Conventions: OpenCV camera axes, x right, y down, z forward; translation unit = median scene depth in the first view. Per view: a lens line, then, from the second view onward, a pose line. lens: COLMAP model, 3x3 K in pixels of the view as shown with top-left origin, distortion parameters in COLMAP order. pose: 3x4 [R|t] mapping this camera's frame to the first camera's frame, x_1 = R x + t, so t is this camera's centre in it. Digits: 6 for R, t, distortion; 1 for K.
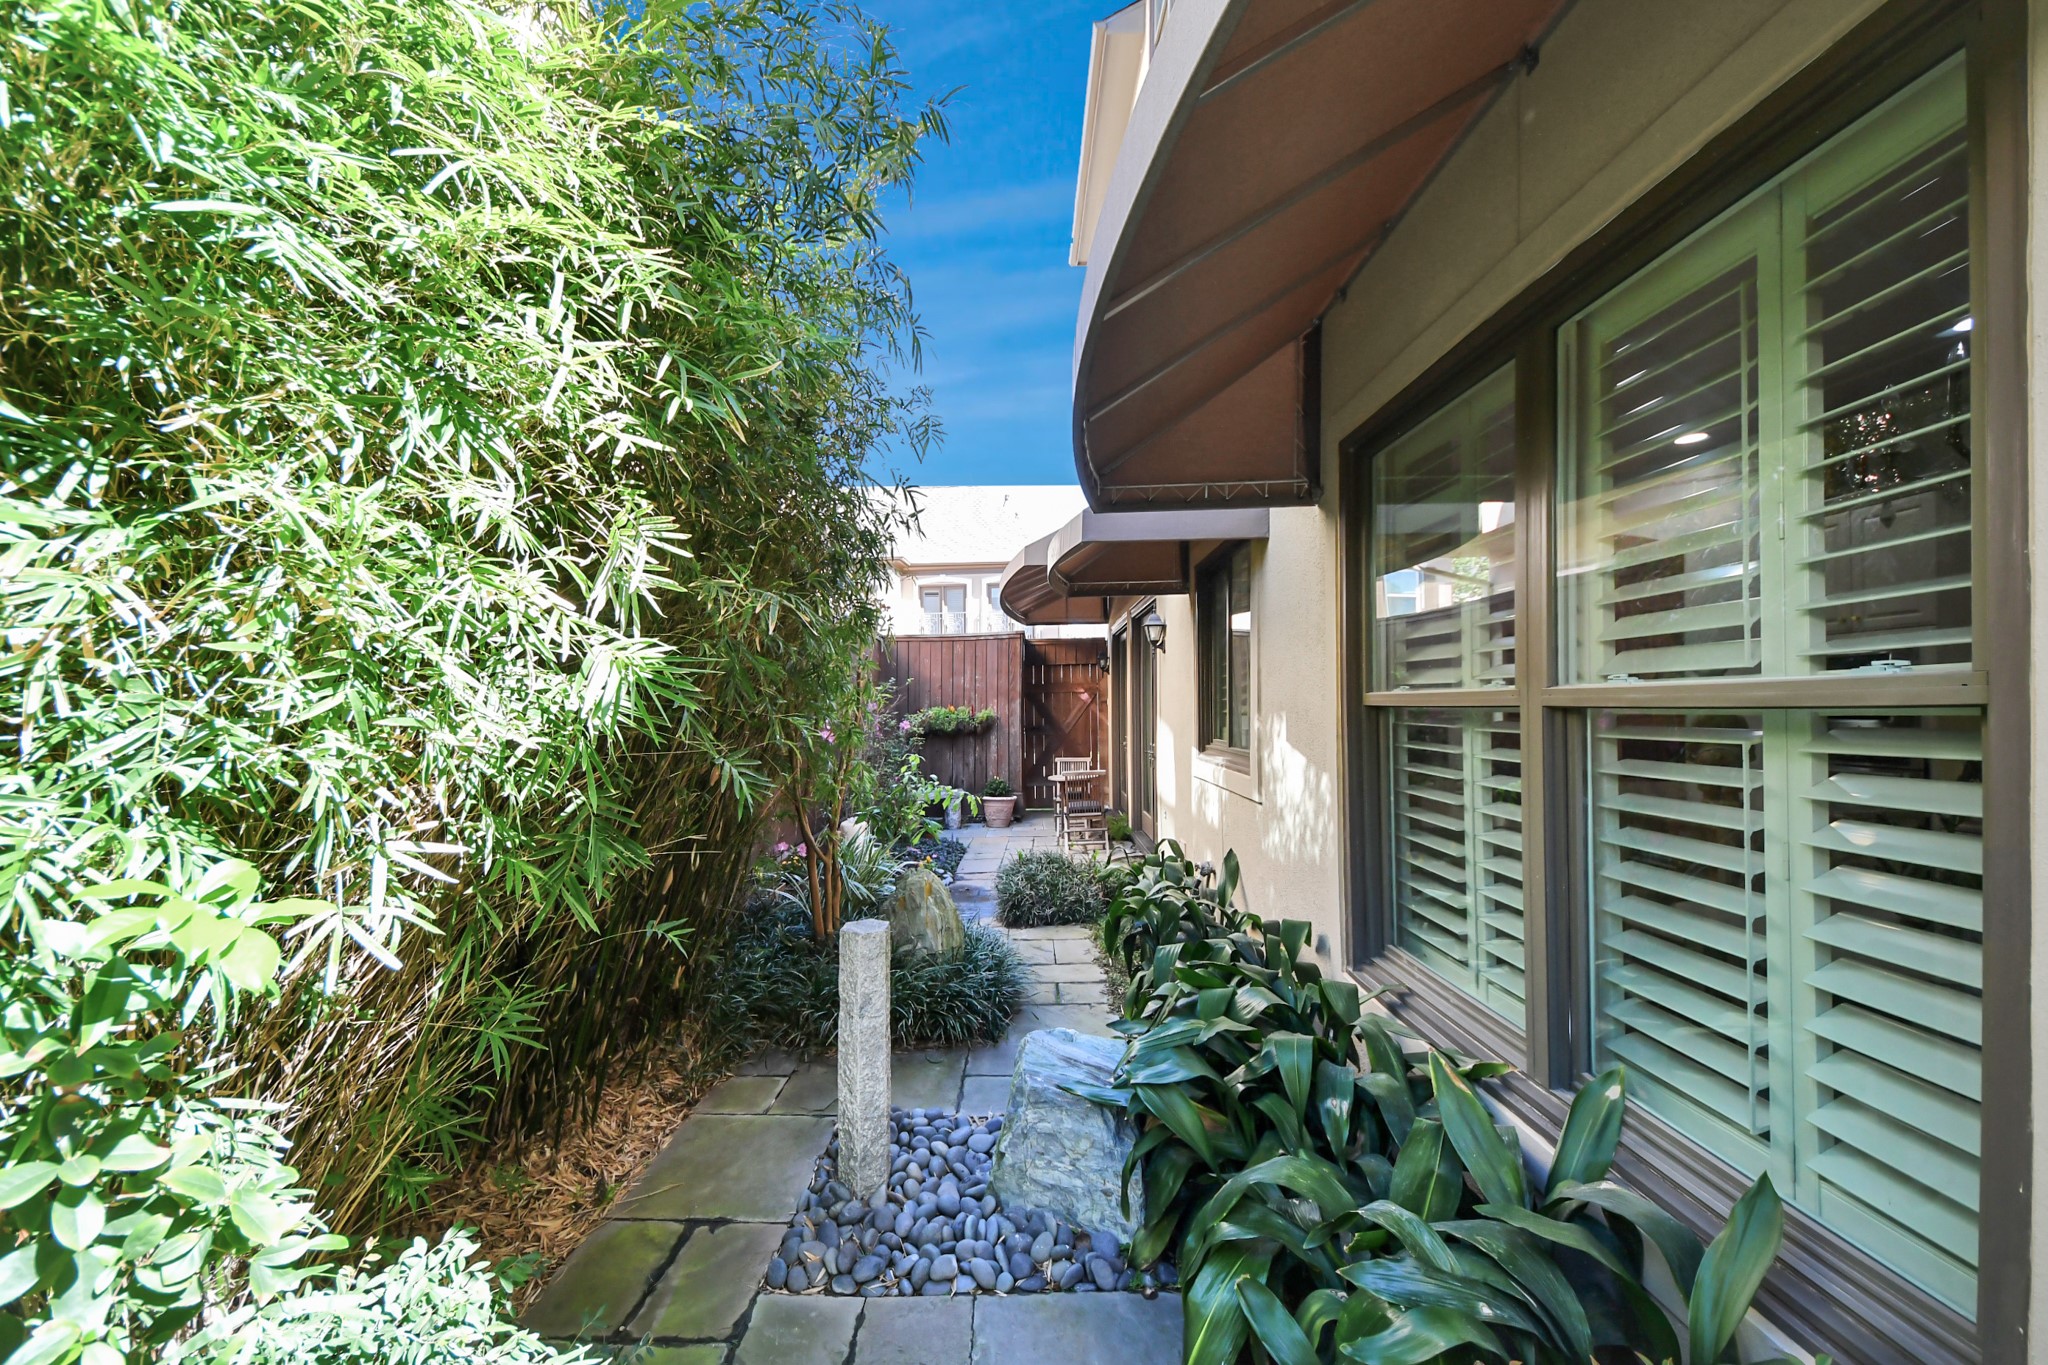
lens RADIAL K [[746.3, 0, 1030.0], [0, 746.3, 728.2], [0, 0, 1]] dist [0.045162, -0.025497]
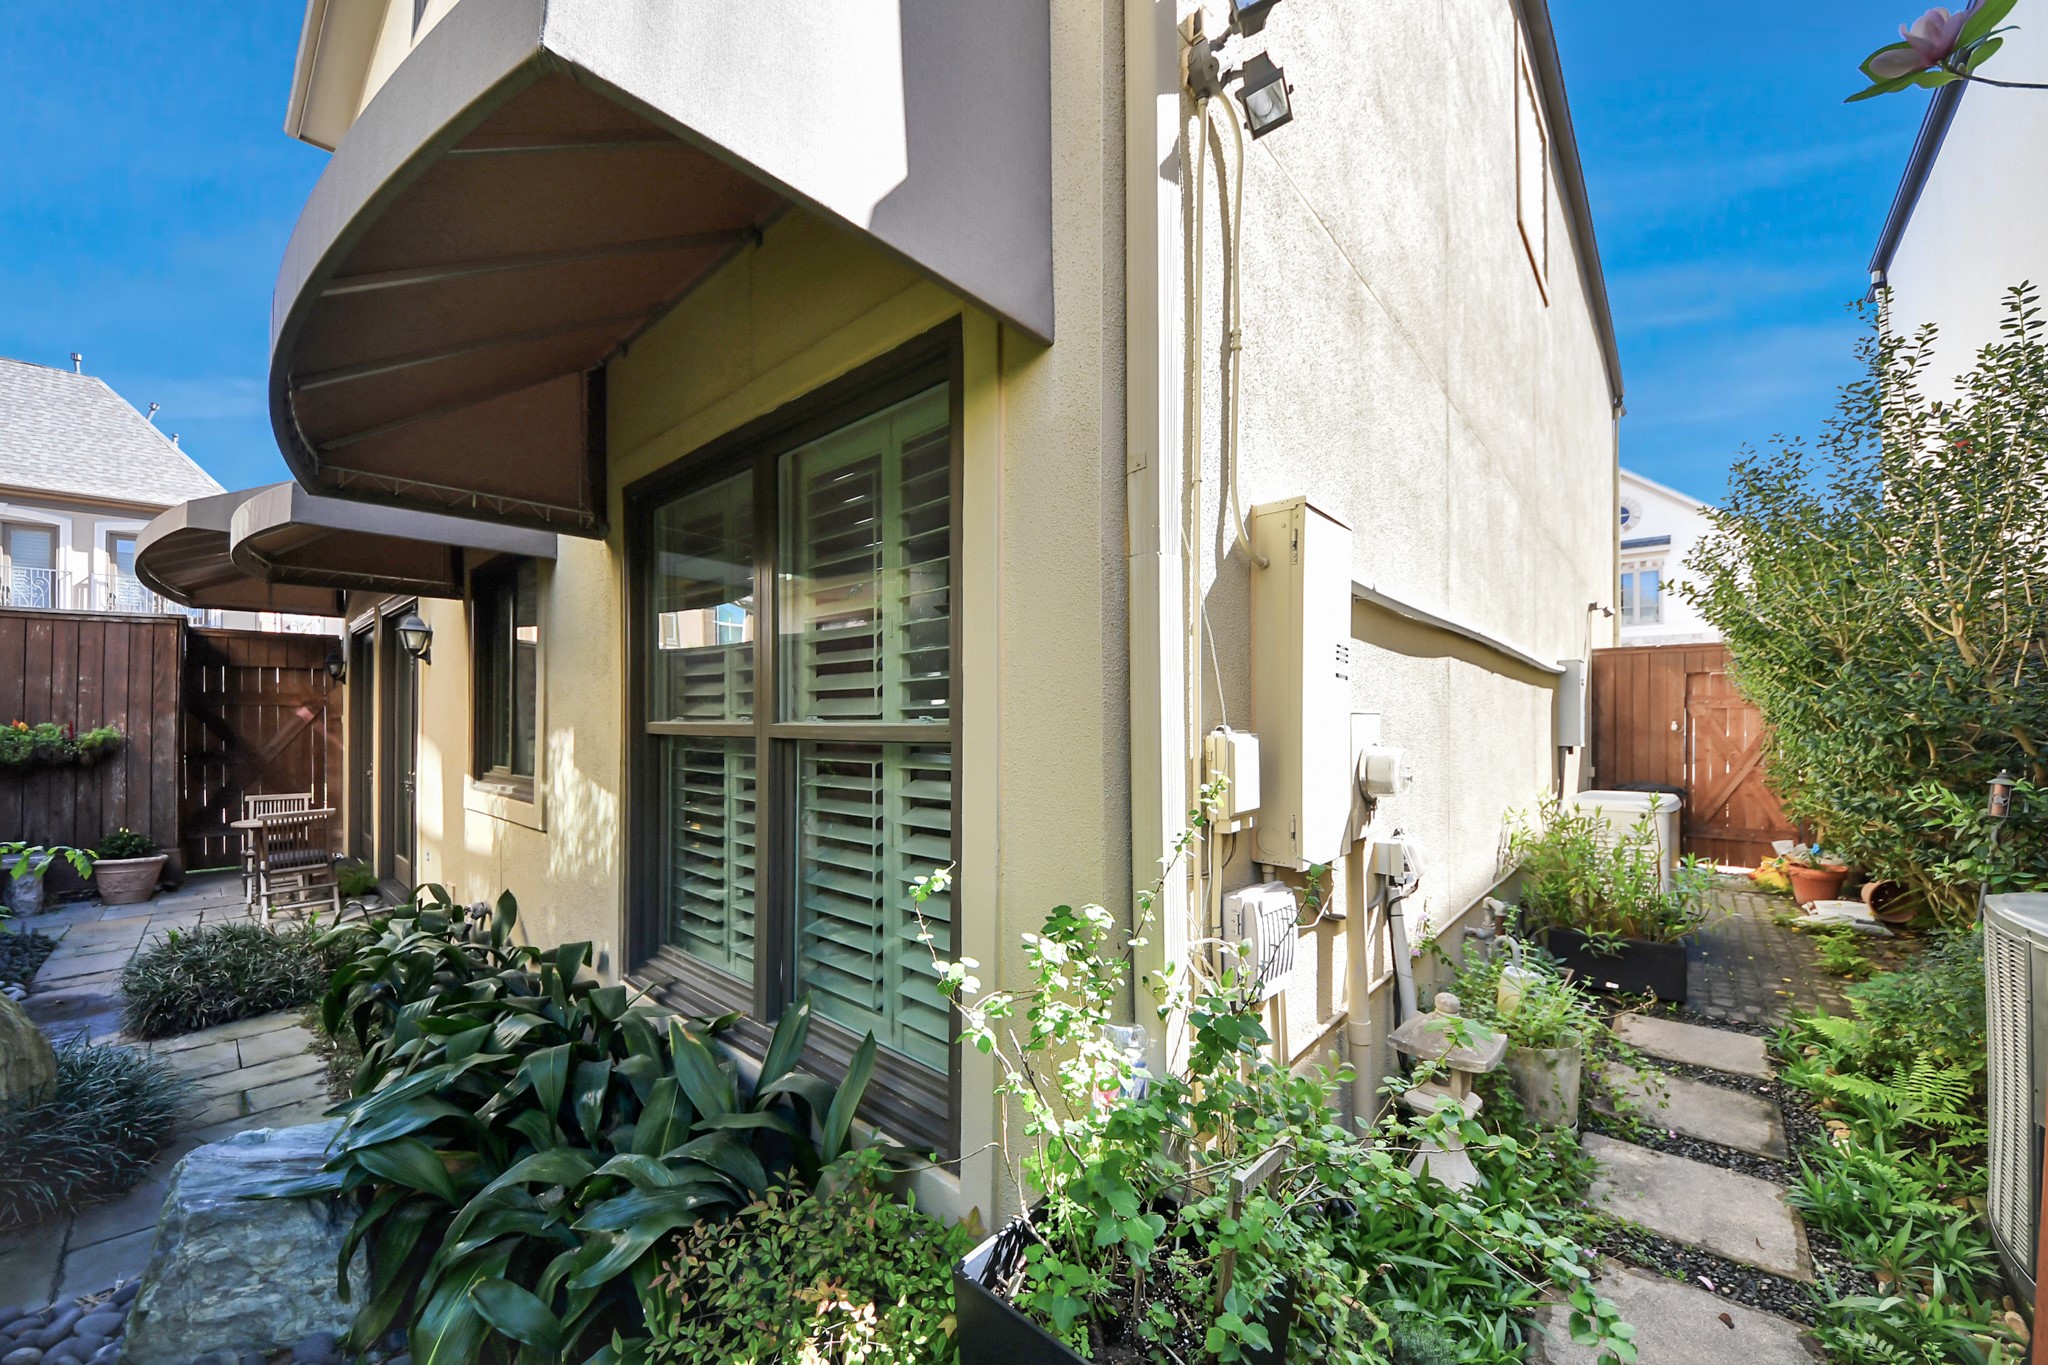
lens RADIAL K [[746.3, 0, 1030.0], [0, 746.3, 728.2], [0, 0, 1]] dist [0.045162, -0.025497]
pose [[0.674841, 0.002552, 0.737959, 0.008934], [0.013140, 0.999794, -0.015474, -0.015285], [-0.737846, 0.020139, 0.674668, -0.187804]]
